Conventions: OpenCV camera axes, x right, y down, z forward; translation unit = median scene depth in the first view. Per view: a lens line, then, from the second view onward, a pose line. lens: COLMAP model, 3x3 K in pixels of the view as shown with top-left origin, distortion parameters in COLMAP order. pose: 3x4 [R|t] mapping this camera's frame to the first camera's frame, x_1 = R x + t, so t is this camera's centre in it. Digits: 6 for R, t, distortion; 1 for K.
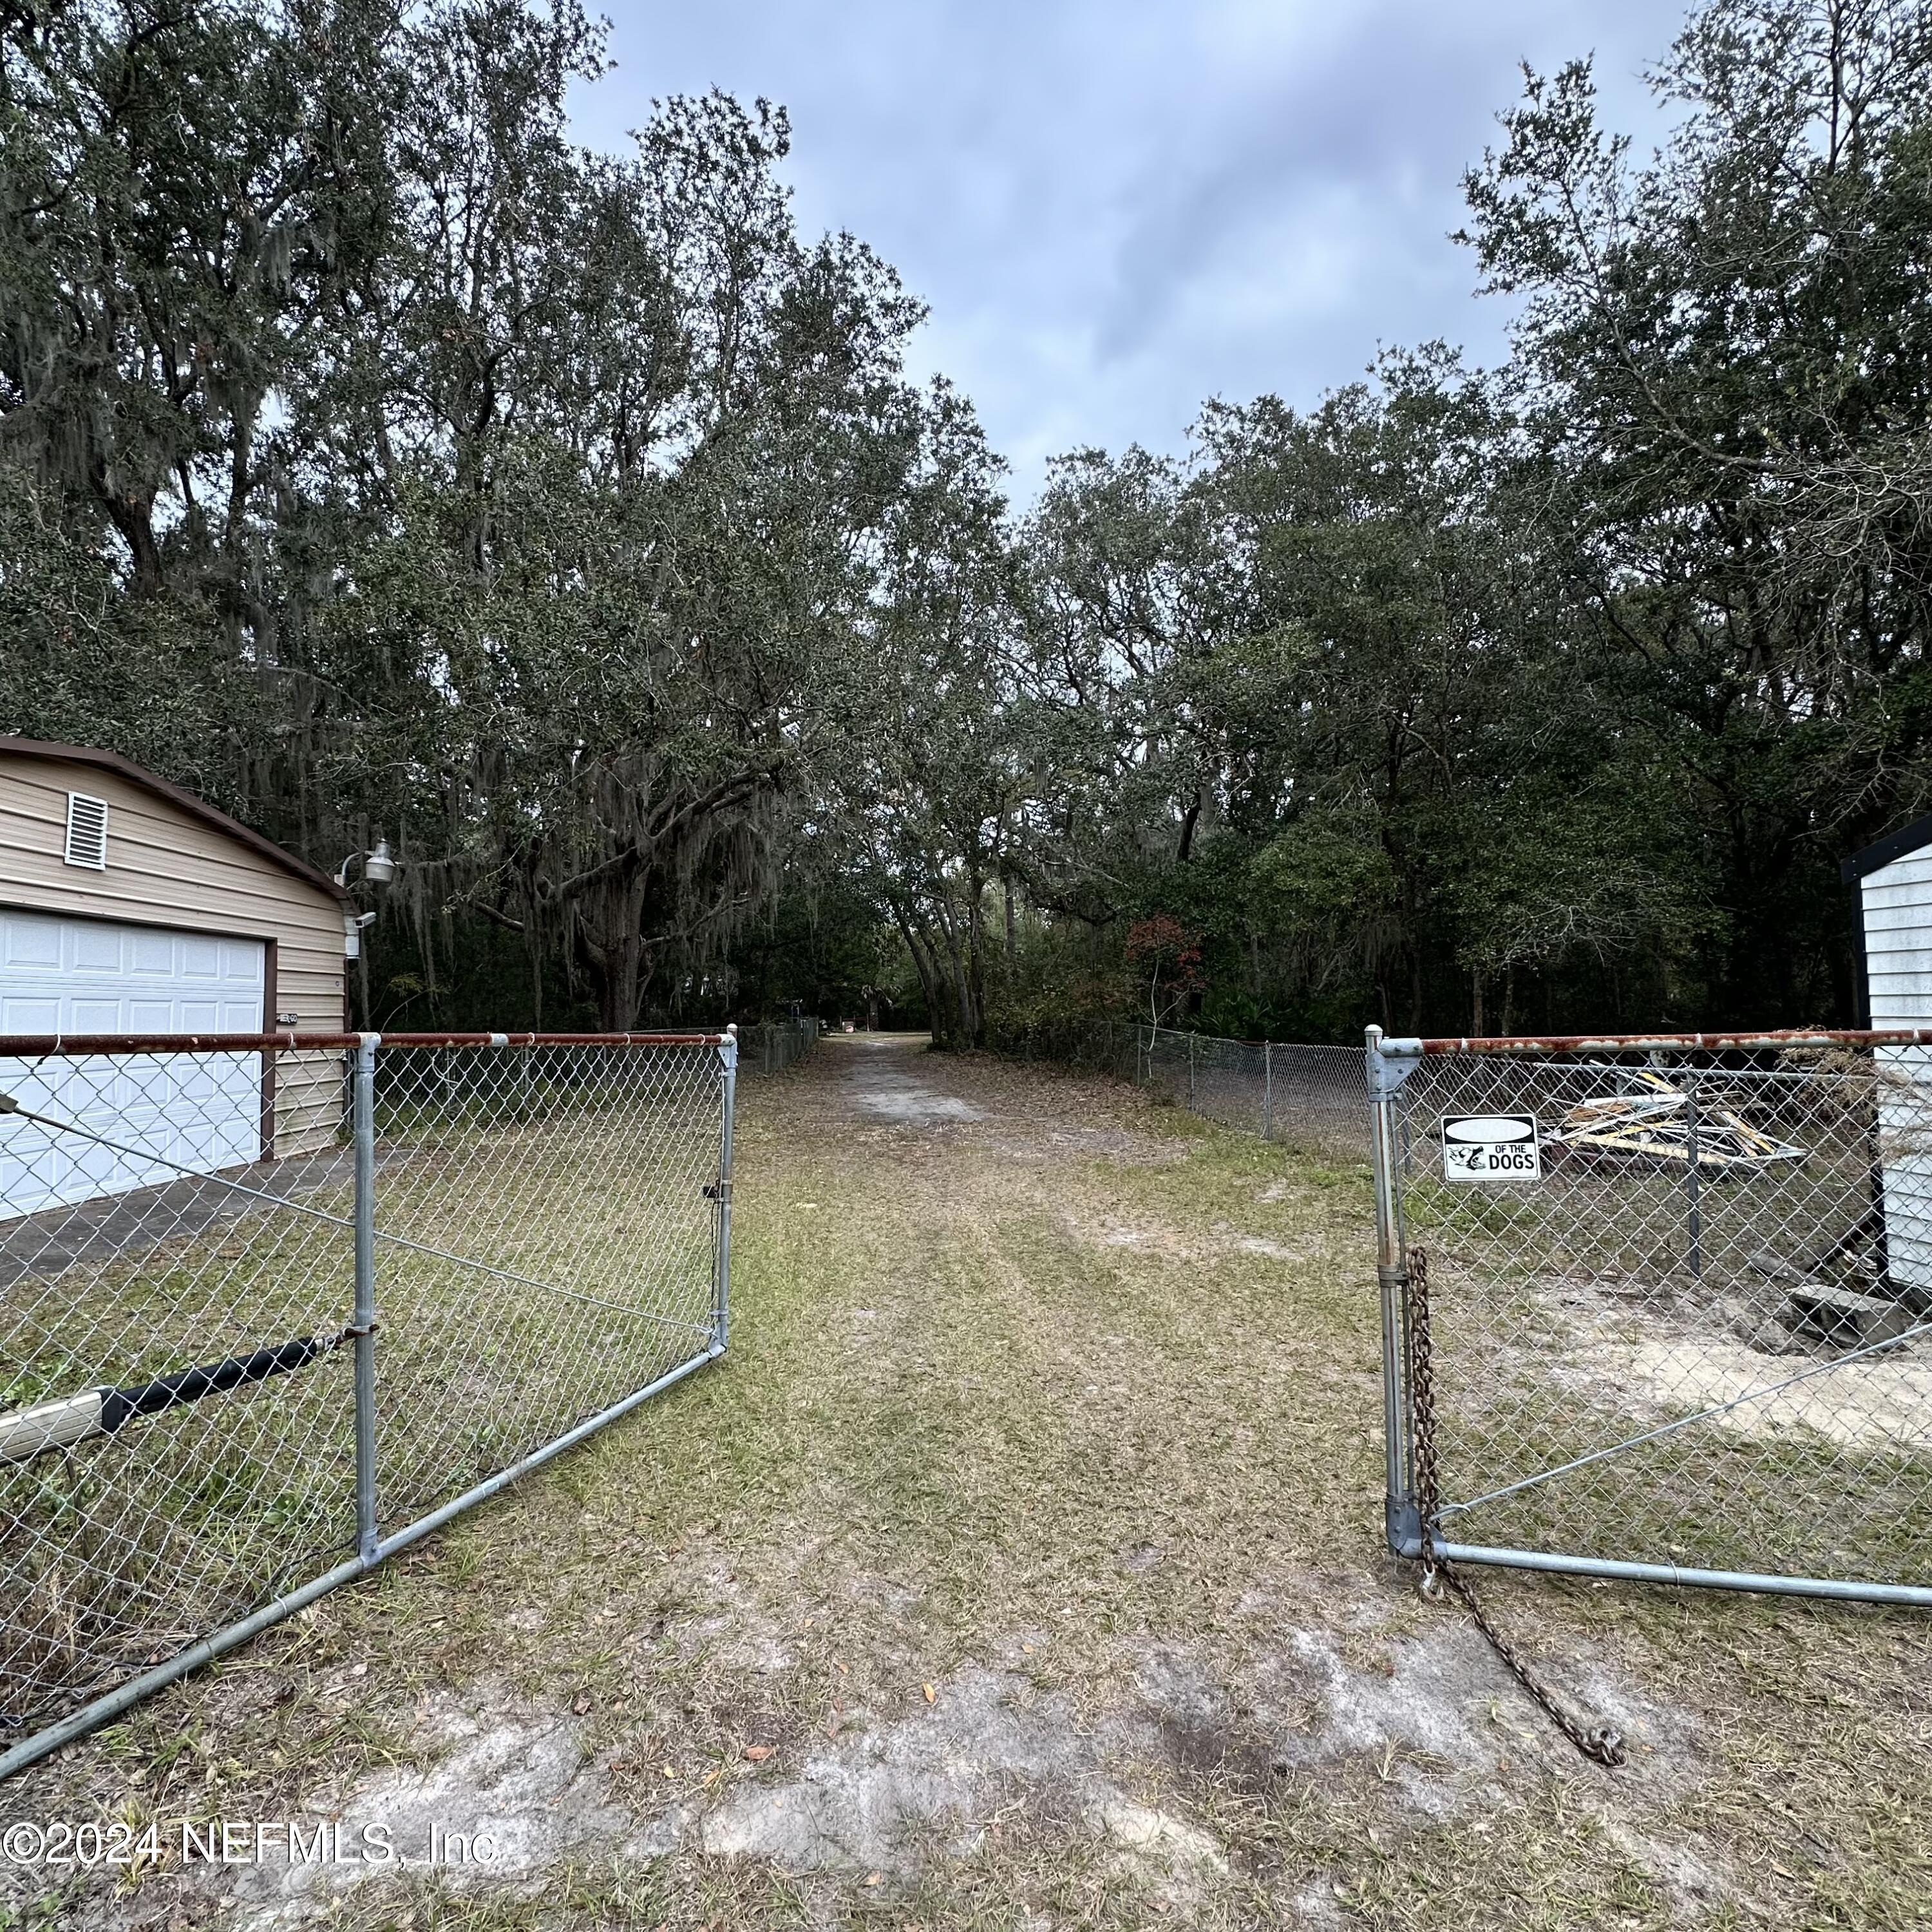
lens RADIAL K [[1042.9, 0, 923.9], [0, 1042.9, 965.7], [0, 0, 1]] dist [-0.000347, -0.000476]
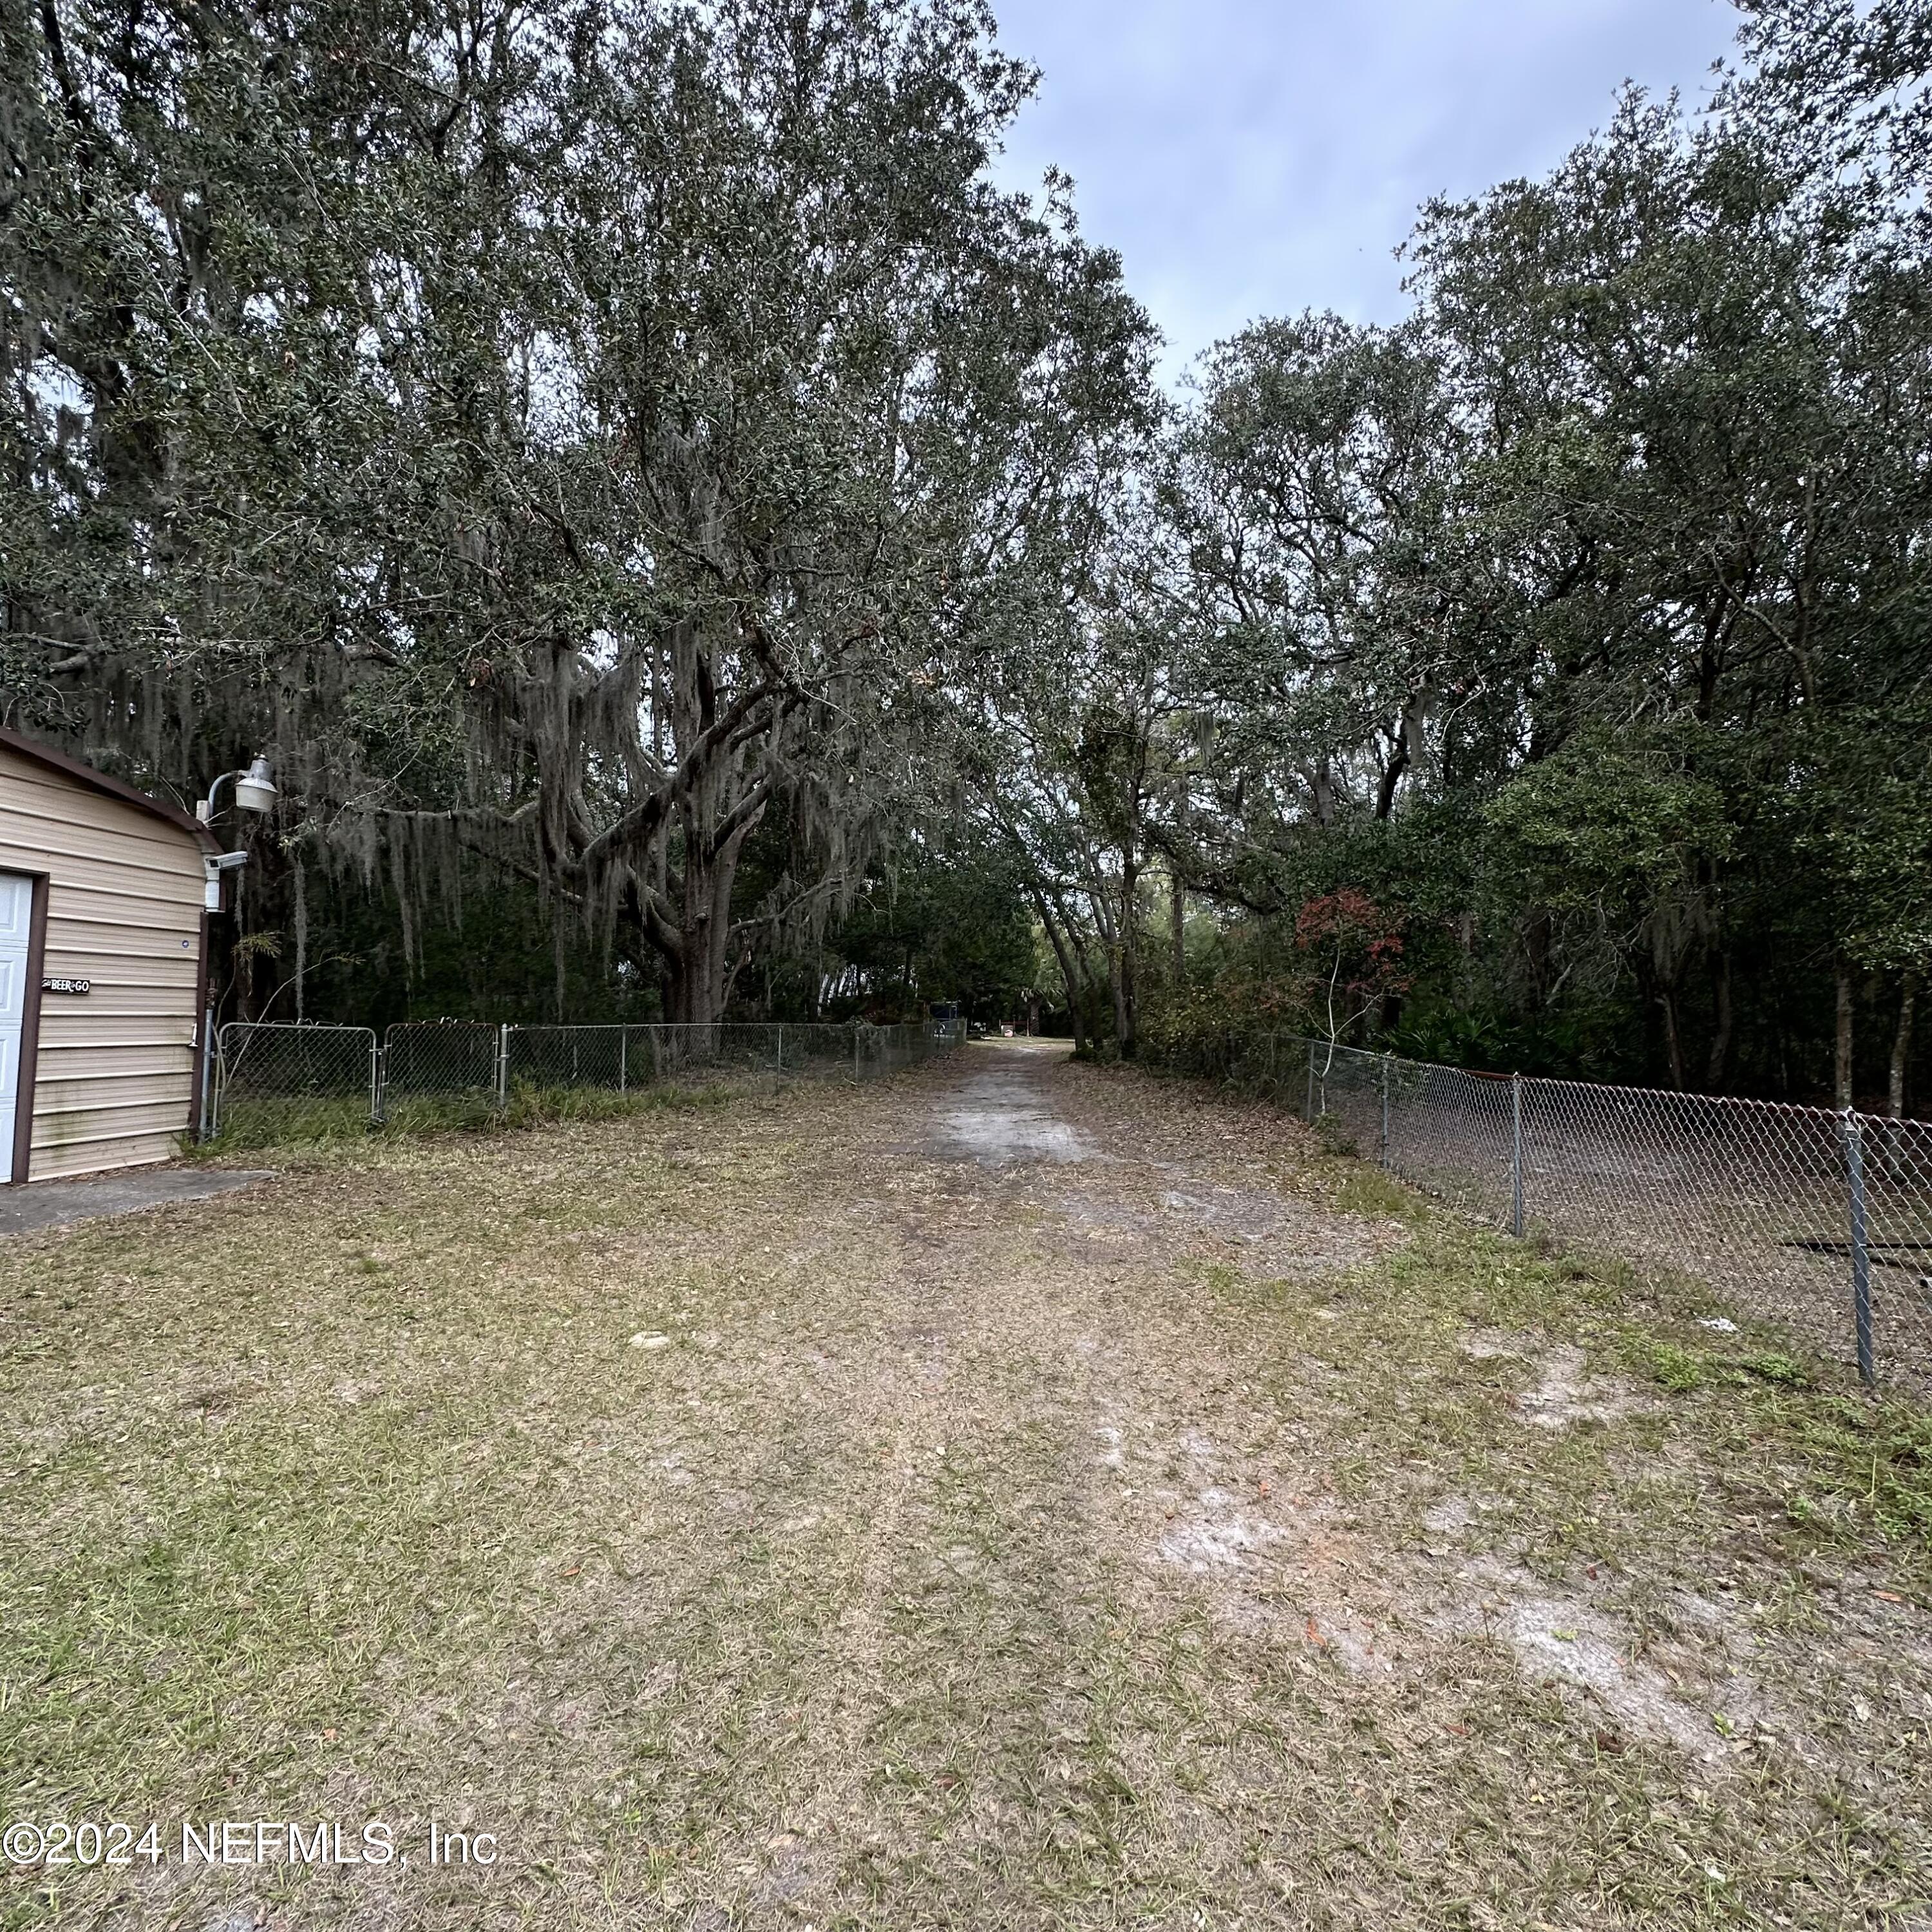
lens RADIAL K [[1022.0, 0, 942.4], [0, 1022.0, 968.4], [0, 0, 1]] dist [0.000890, -0.010192]
pose [[0.987209, 0.026809, -0.157161, 0.071378], [-0.027276, 0.999628, -0.000817, 0.016192], [0.157080, 0.005093, 0.987573, 0.285361]]
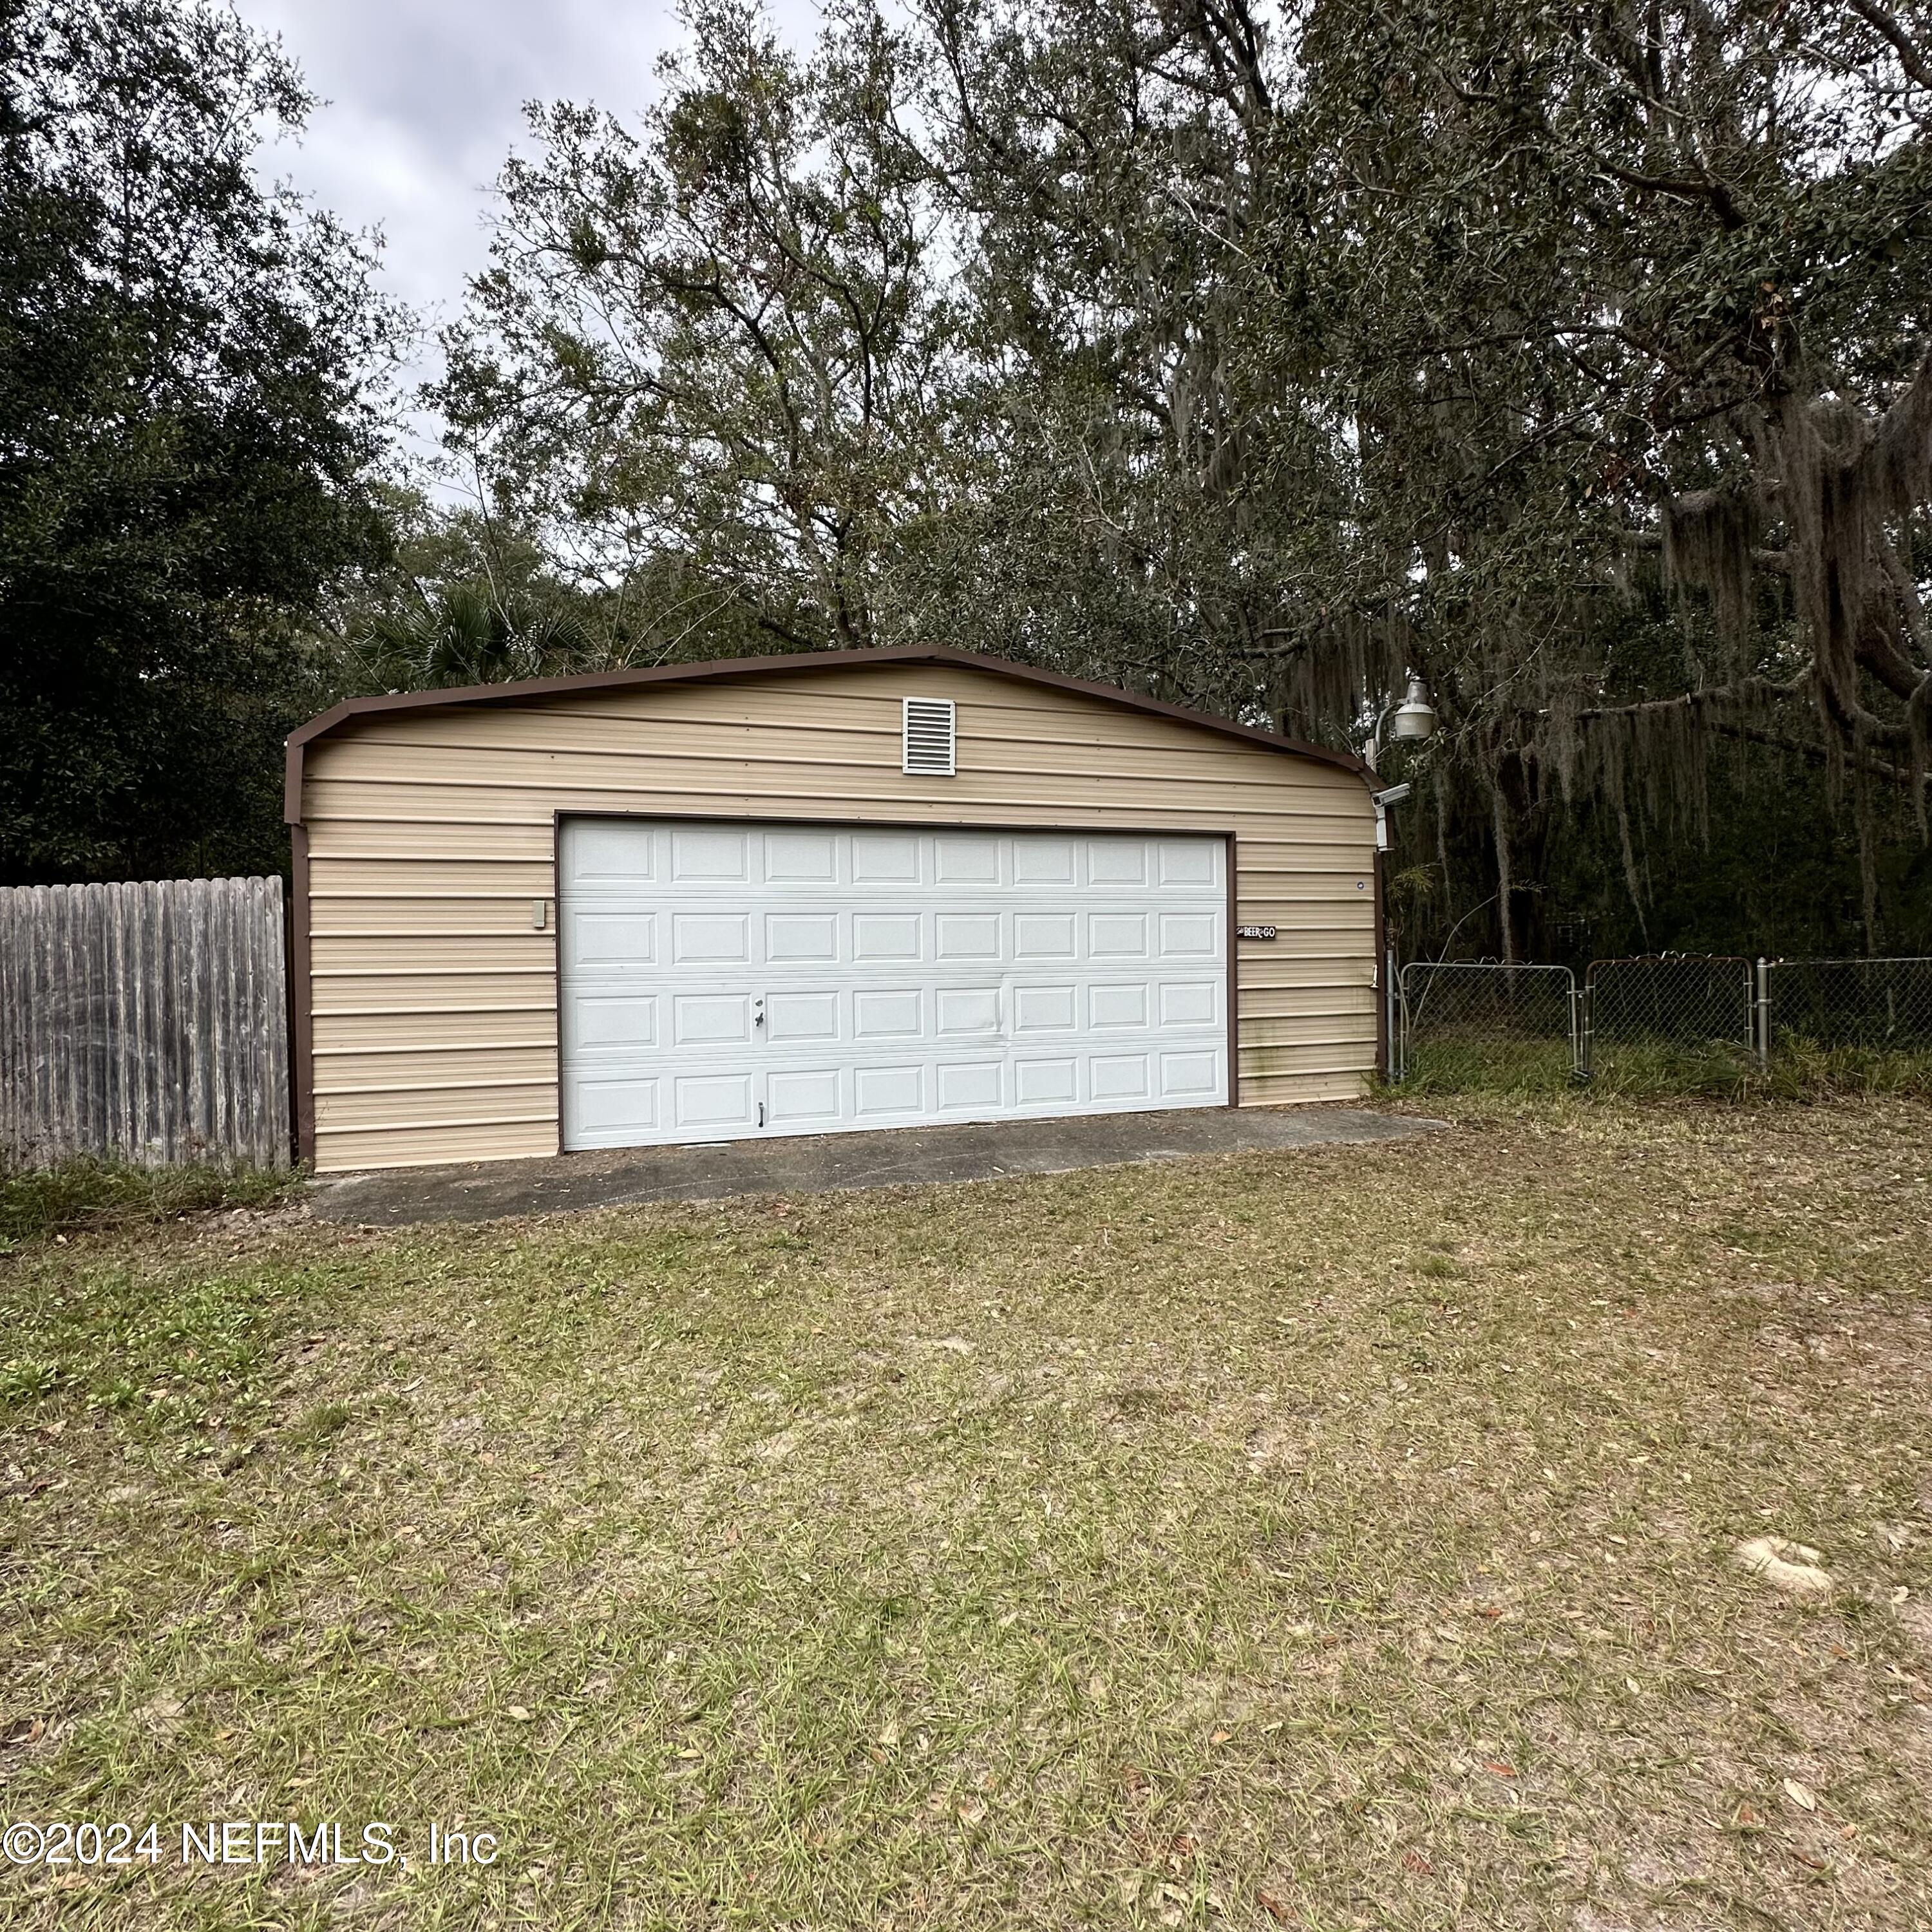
lens RADIAL K [[1042.9, 0, 923.9], [0, 1042.9, 965.7], [0, 0, 1]] dist [-0.000347, -0.000476]
pose [[0.274277, 0.022785, -0.961381, 0.058930], [0.054795, 0.997725, 0.039279, 0.022168], [0.960088, -0.063452, 0.272405, 0.386378]]
